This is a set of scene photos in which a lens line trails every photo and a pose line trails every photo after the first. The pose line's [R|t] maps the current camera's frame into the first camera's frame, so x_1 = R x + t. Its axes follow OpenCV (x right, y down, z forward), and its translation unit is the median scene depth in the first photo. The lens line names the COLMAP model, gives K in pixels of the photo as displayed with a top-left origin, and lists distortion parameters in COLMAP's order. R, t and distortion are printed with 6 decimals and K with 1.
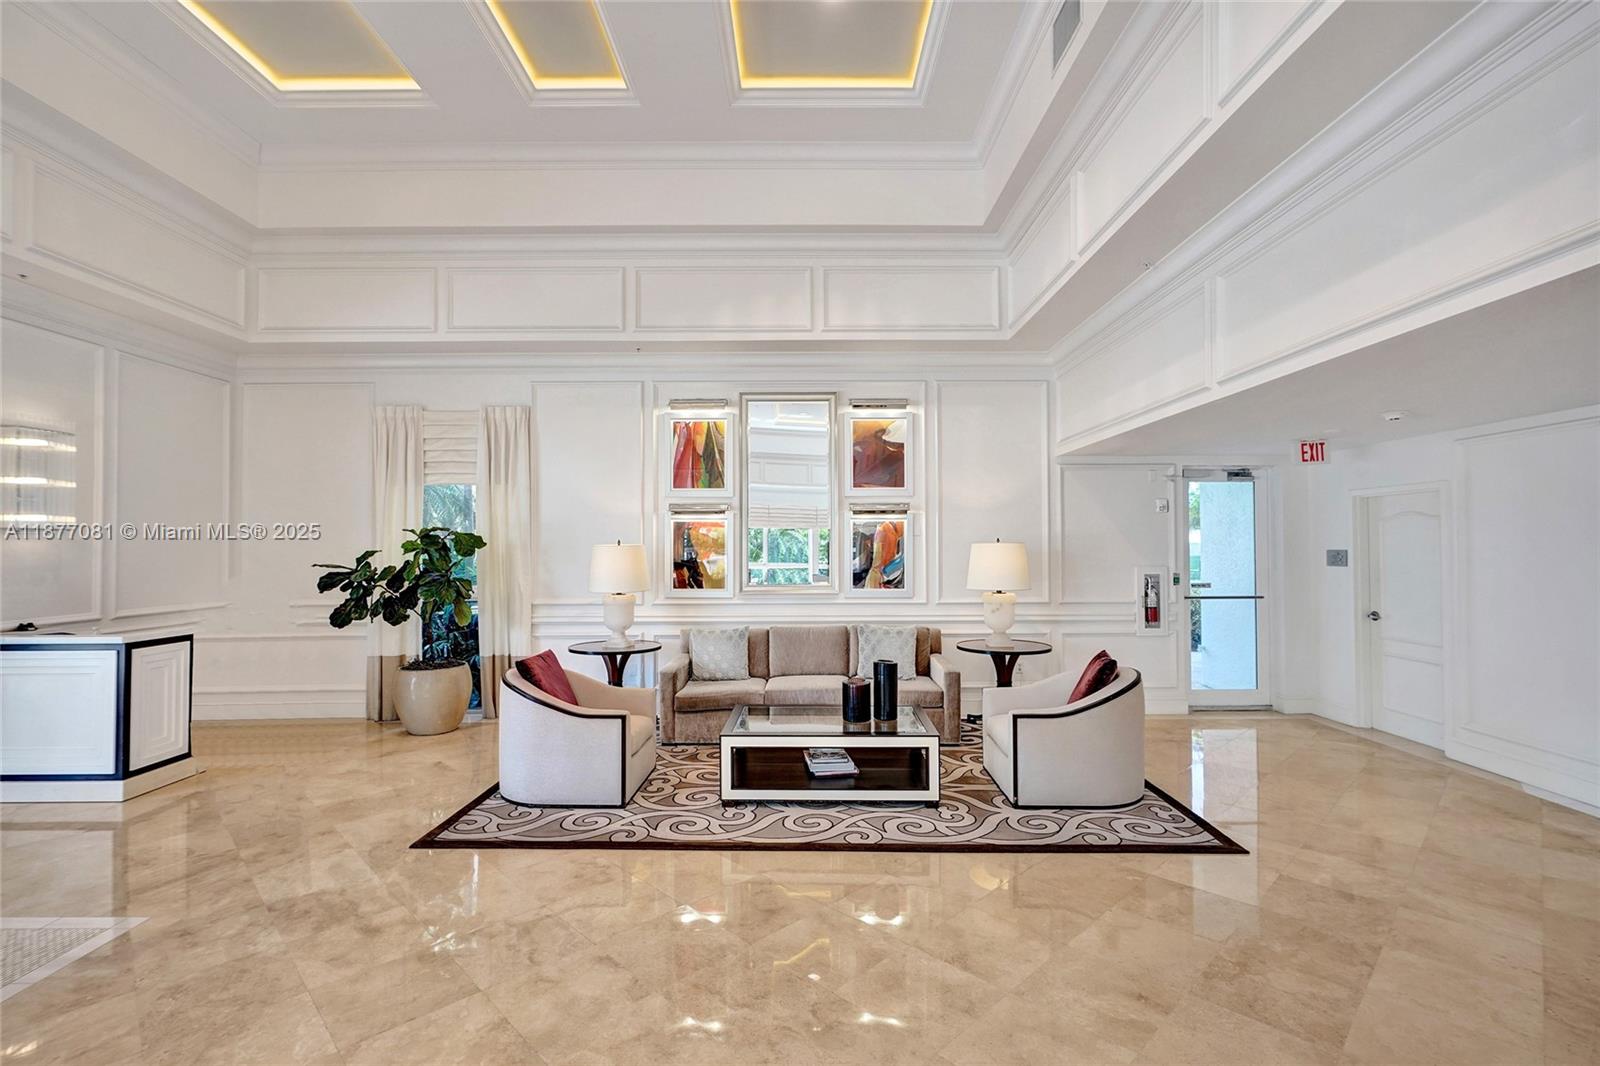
lens RADIAL K [[729.9, 0, 800.0], [0, 729.9, 533.0], [0, 0, 1]] dist [-0.004496, 0.000254]
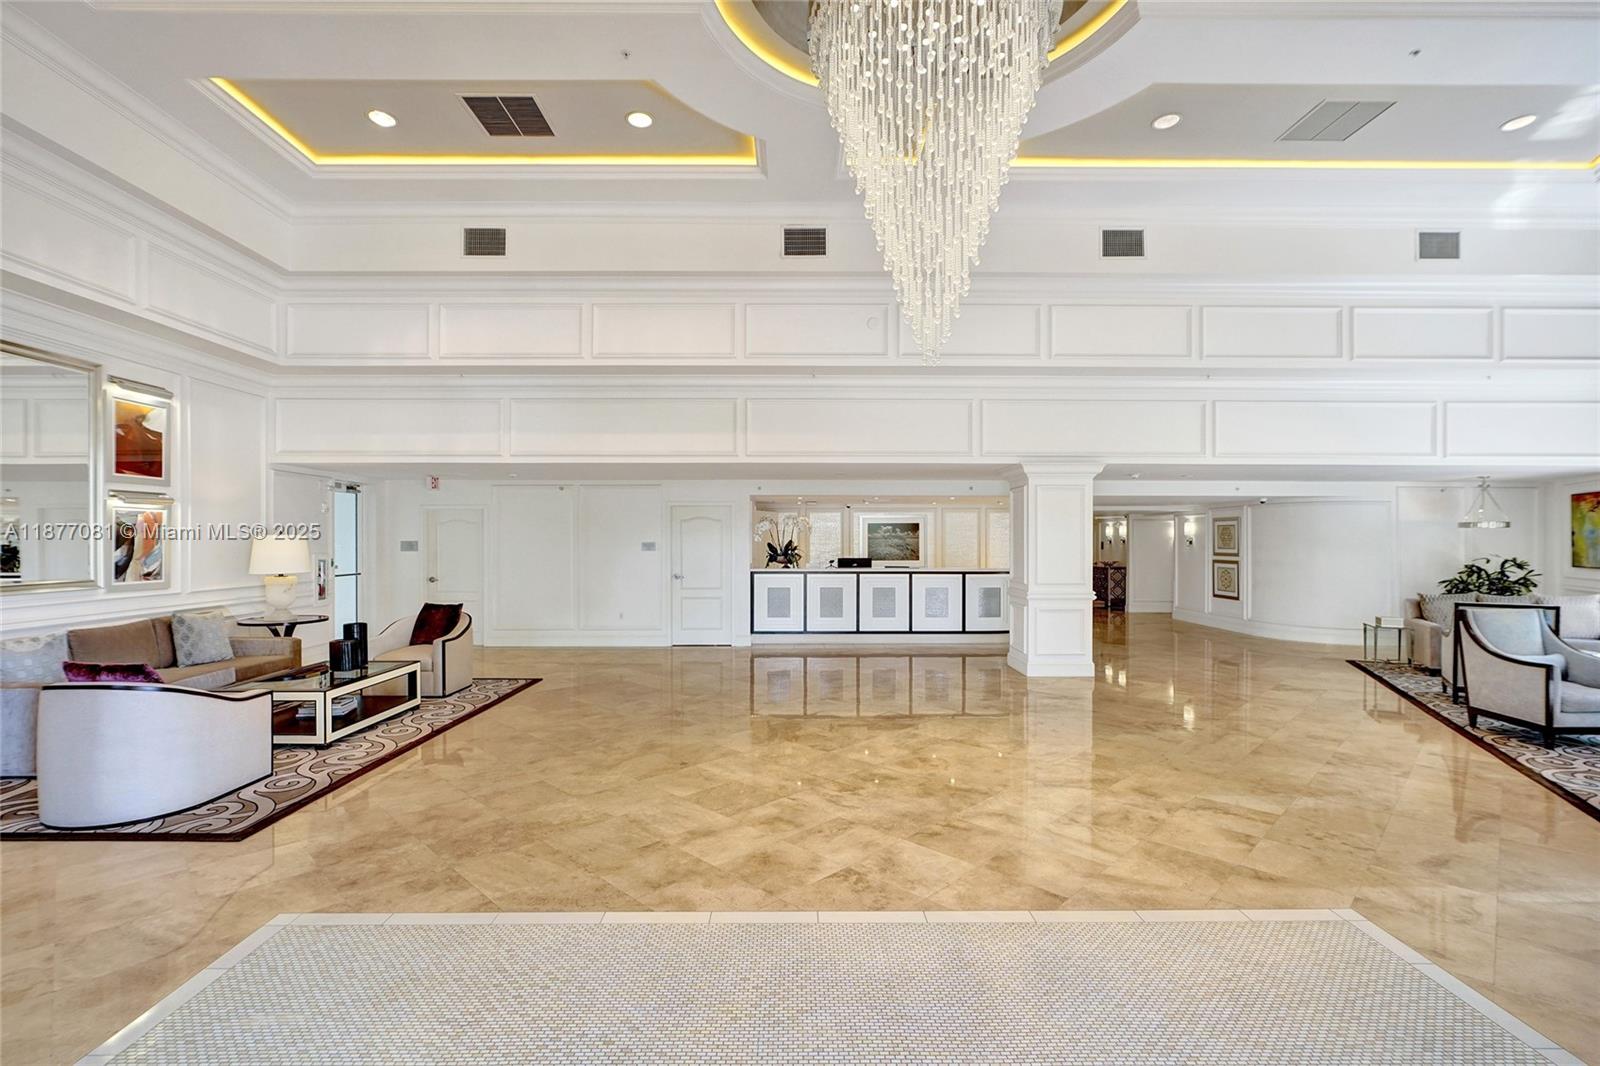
lens RADIAL K [[729.9, 0, 800.0], [0, 729.9, 533.0], [0, 0, 1]] dist [-0.004496, 0.000254]
pose [[-0.017004, 0.012098, 0.999782, -0.922763], [-0.016909, 0.999780, -0.012385, 0.010741], [-0.999712, -0.017116, -0.016795, 0.162990]]
